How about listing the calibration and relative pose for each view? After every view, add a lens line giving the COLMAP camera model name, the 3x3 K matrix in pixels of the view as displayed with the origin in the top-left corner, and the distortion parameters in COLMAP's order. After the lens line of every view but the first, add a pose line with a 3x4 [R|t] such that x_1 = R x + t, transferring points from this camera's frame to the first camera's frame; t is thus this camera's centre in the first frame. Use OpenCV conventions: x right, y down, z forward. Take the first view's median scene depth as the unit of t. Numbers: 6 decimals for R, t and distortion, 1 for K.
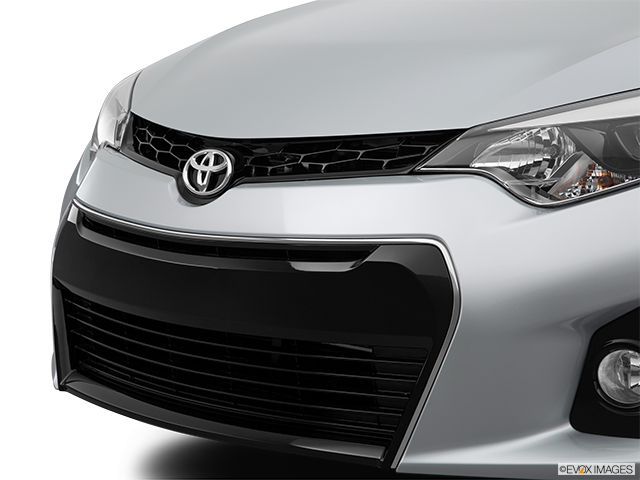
lens RADIAL K [[1657.6, 0, 320.9], [0, 1657.6, 236.8], [0, 0, 1]] dist [0.302535, 0.000000]
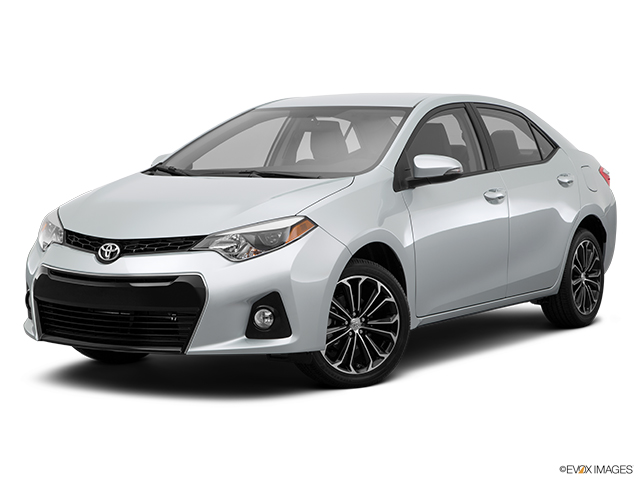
lens RADIAL K [[1458.2, 0, 323.3], [0, 1458.2, 244.6], [0, 0, 1]] dist [0.208498, 0.000000]
pose [[0.973637, -0.015035, 0.227606, -0.289069], [0.025697, 0.998703, -0.043954, 0.066614], [-0.226650, 0.048644, 0.972761, -1.477099]]
